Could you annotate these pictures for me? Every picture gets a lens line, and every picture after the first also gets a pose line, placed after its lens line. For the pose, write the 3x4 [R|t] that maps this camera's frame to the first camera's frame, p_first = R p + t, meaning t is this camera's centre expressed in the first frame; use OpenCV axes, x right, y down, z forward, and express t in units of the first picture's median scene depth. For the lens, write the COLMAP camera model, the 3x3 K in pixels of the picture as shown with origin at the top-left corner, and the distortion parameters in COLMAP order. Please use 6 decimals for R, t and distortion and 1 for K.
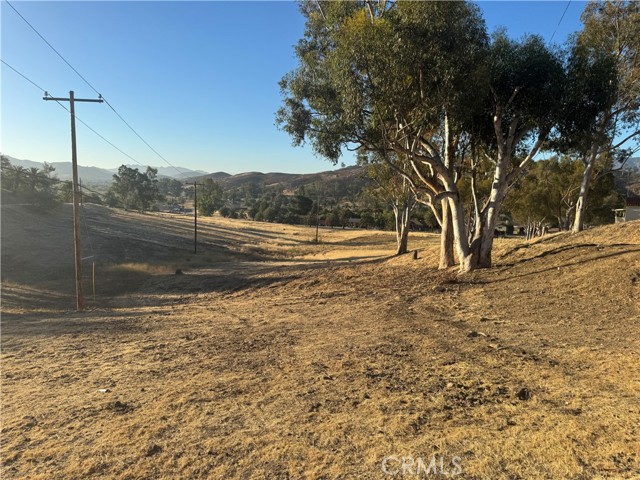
lens RADIAL K [[449.8, 0, 311.9], [0, 449.8, 240.4], [0, 0, 1]] dist [0.094613, -0.106988]
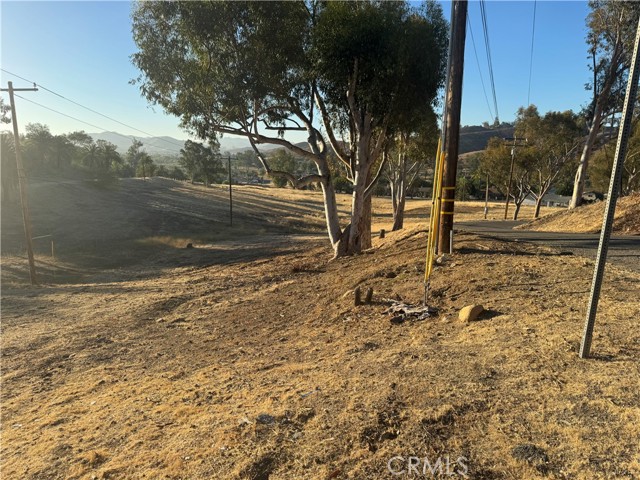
lens RADIAL K [[451.6, 0, 316.3], [0, 451.6, 240.8], [0, 0, 1]] dist [0.076004, -0.089178]
pose [[0.983078, 0.009250, -0.182954, 0.122123], [0.003420, 0.997624, 0.068815, -0.008646], [0.183156, -0.068277, 0.980710, 0.018968]]
